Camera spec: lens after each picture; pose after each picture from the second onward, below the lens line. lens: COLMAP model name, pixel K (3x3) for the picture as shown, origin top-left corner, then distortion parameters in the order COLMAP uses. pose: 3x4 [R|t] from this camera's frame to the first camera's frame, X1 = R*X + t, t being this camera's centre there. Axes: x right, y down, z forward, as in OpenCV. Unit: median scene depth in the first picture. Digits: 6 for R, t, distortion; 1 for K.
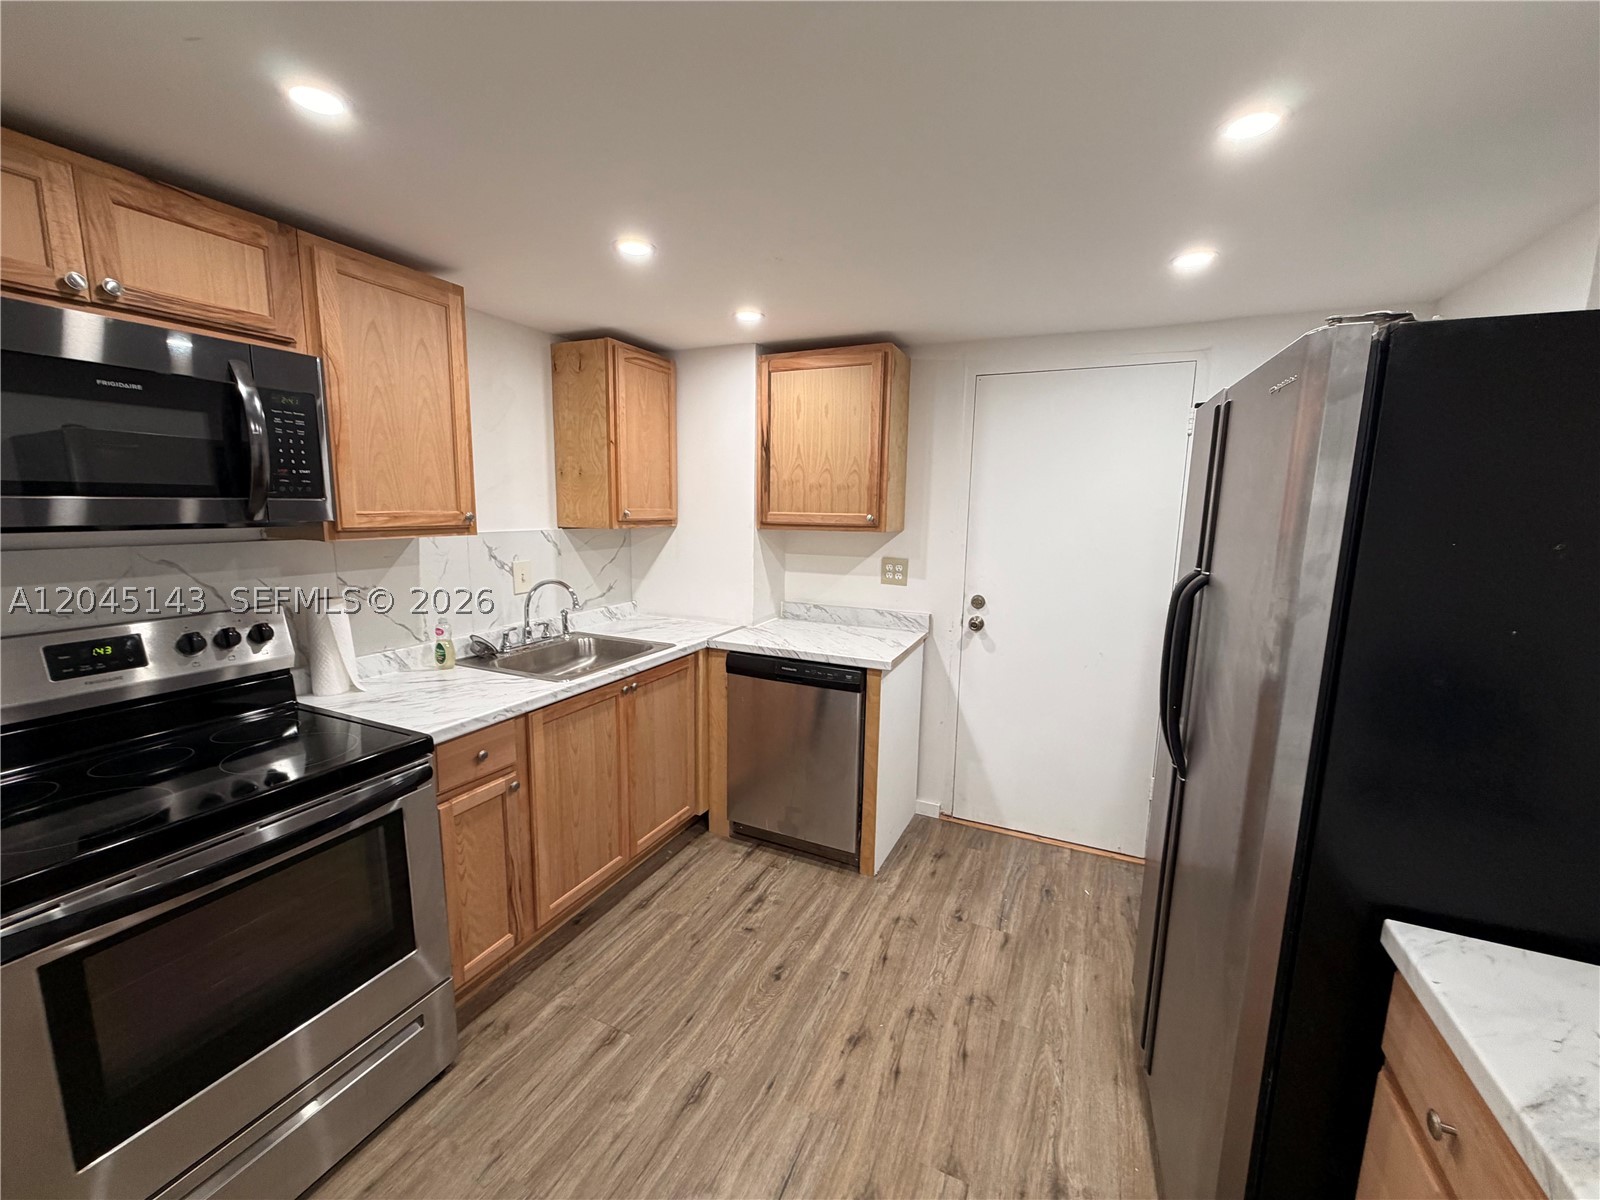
lens RADIAL K [[637.4, 0, 797.0], [0, 637.4, 599.7], [0, 0, 1]] dist [0.000680, 0.000294]
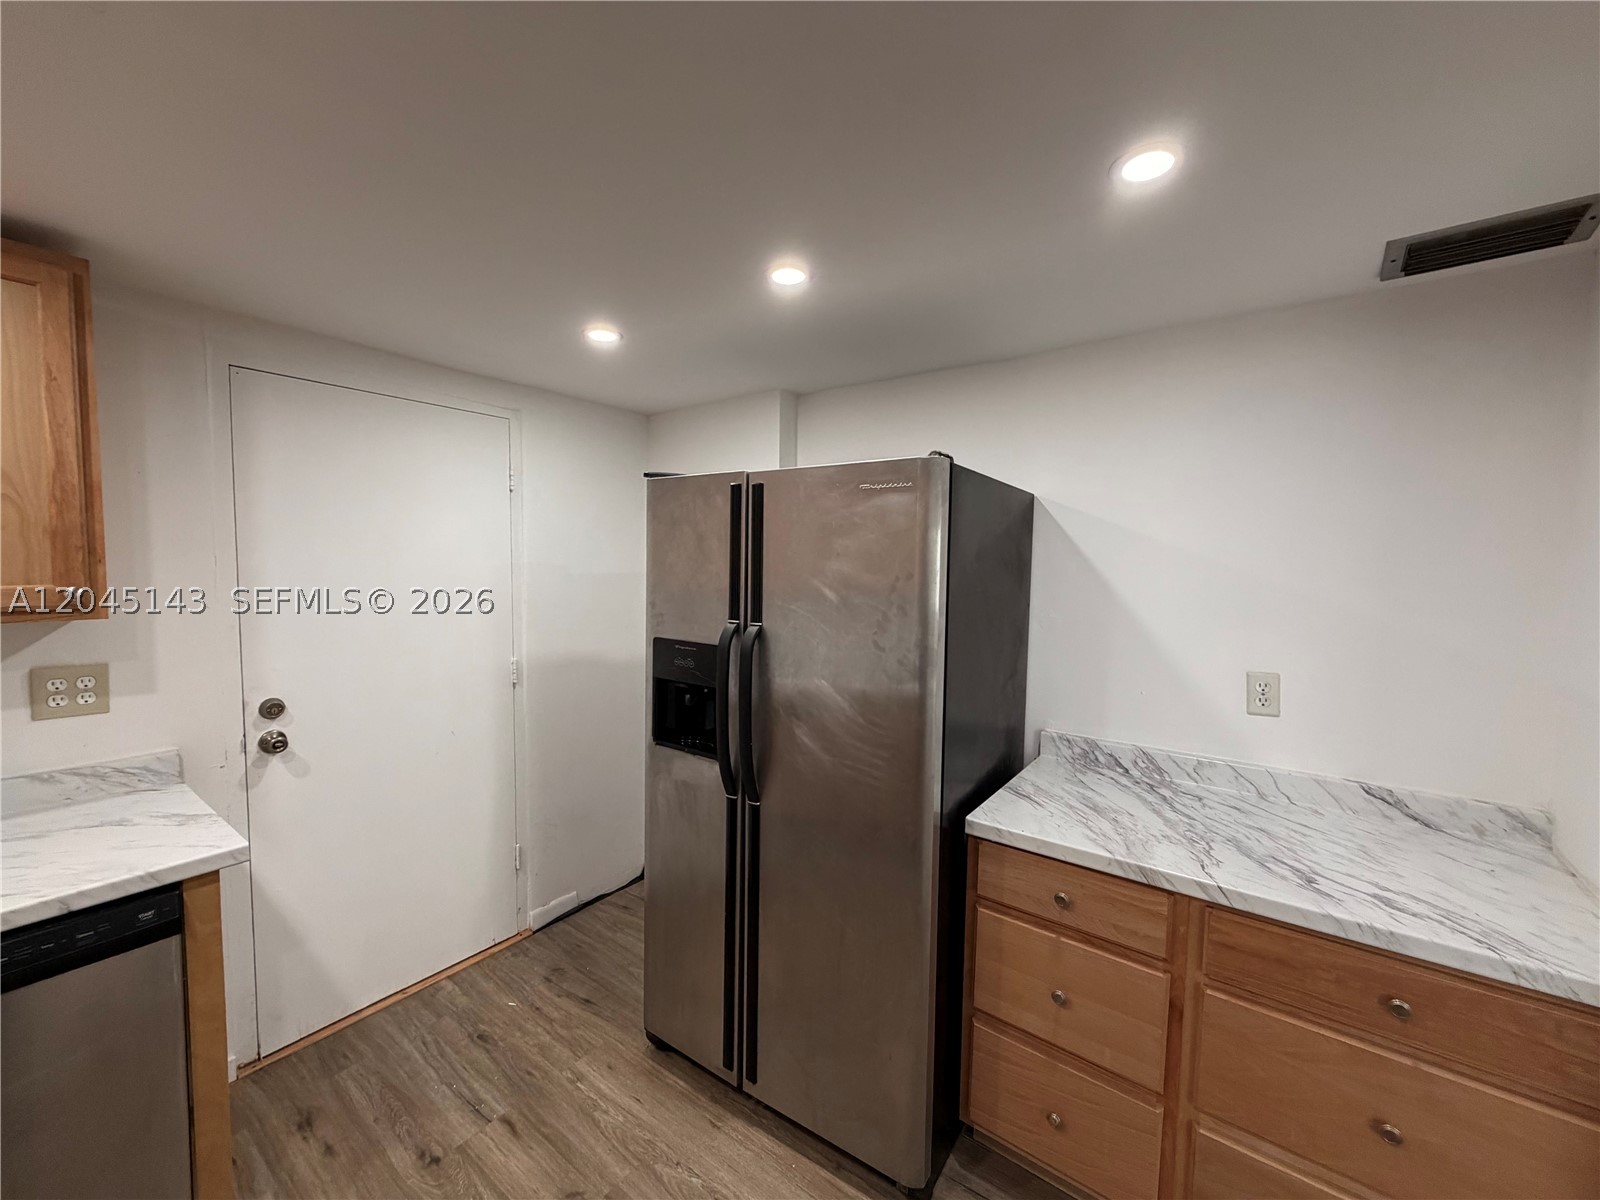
lens RADIAL K [[637.4, 0, 797.0], [0, 637.4, 599.7], [0, 0, 1]] dist [0.000680, 0.000294]
pose [[0.207999, -0.072321, 0.975452, -0.275959], [0.140802, 0.989090, 0.043309, -0.070081], [-0.967942, 0.128338, 0.215913, 0.372271]]
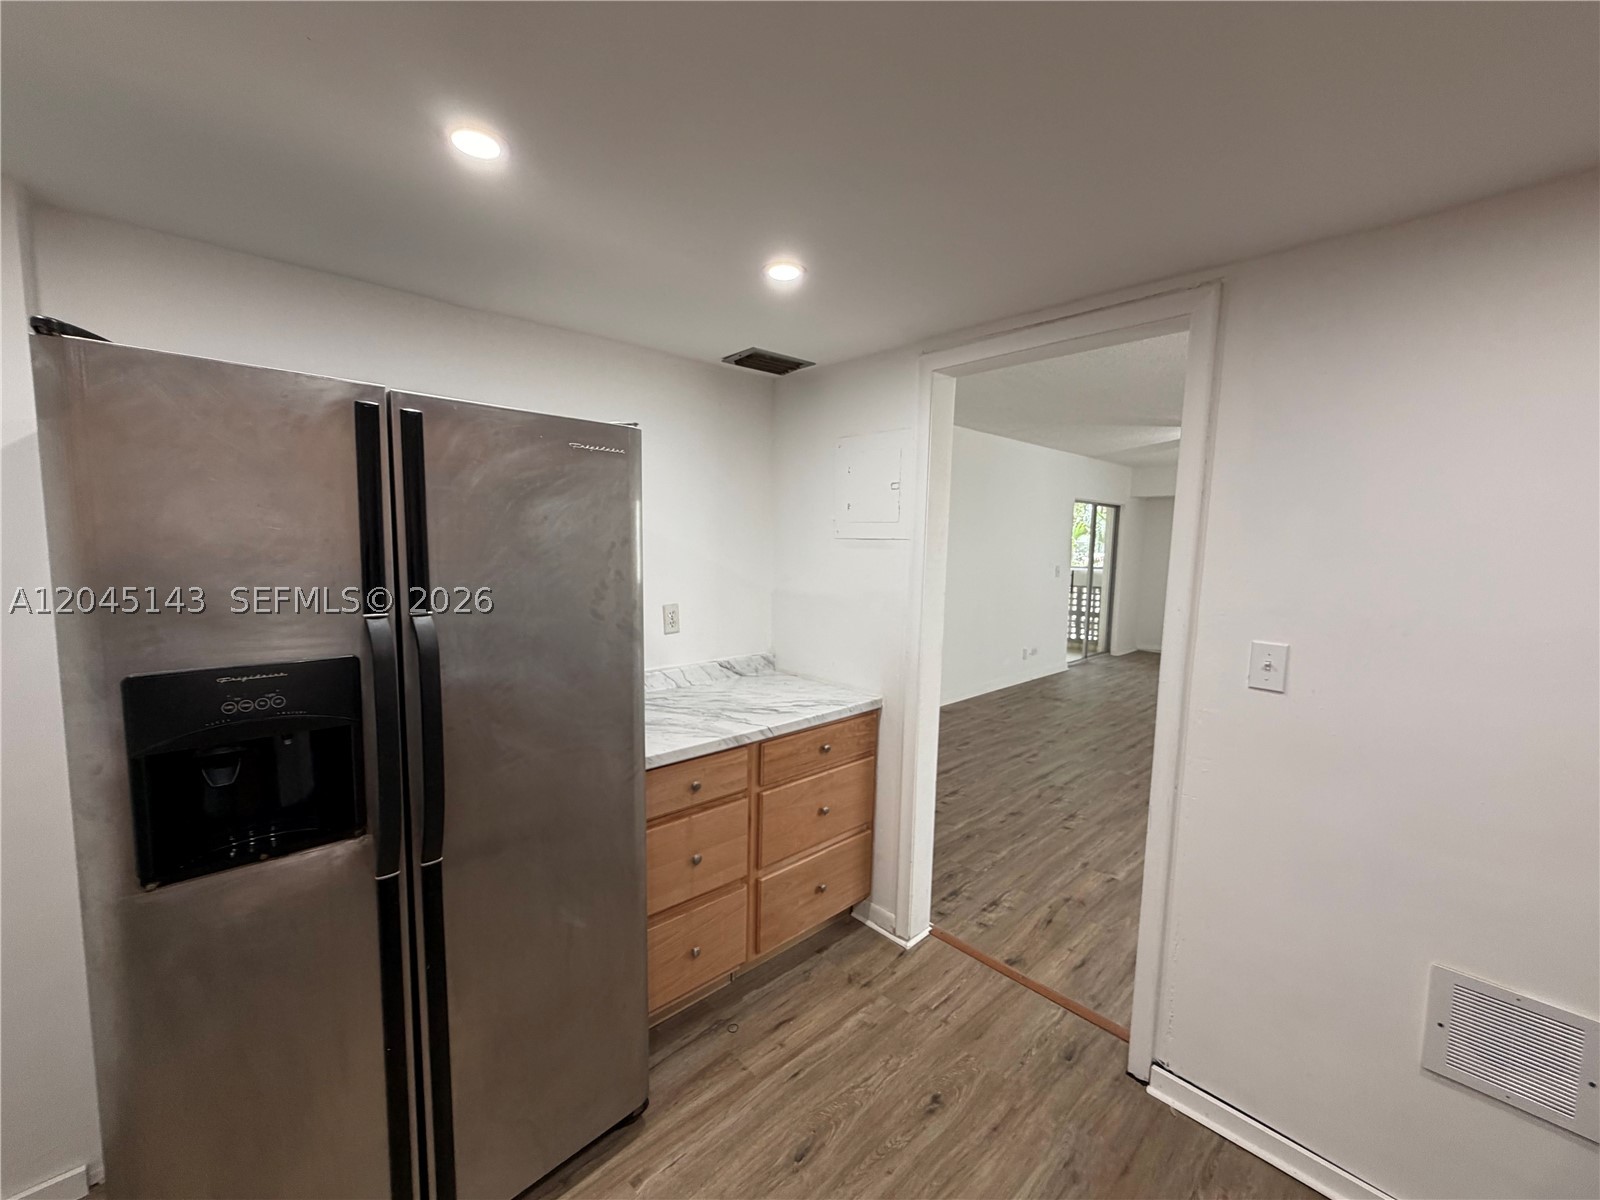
lens RADIAL K [[637.4, 0, 797.0], [0, 637.4, 599.7], [0, 0, 1]] dist [0.000680, 0.000294]
pose [[-0.924205, -0.065905, 0.376166, -0.067722], [0.029084, 0.969989, 0.241402, -0.137593], [-0.380787, 0.234045, -0.894552, 0.874451]]
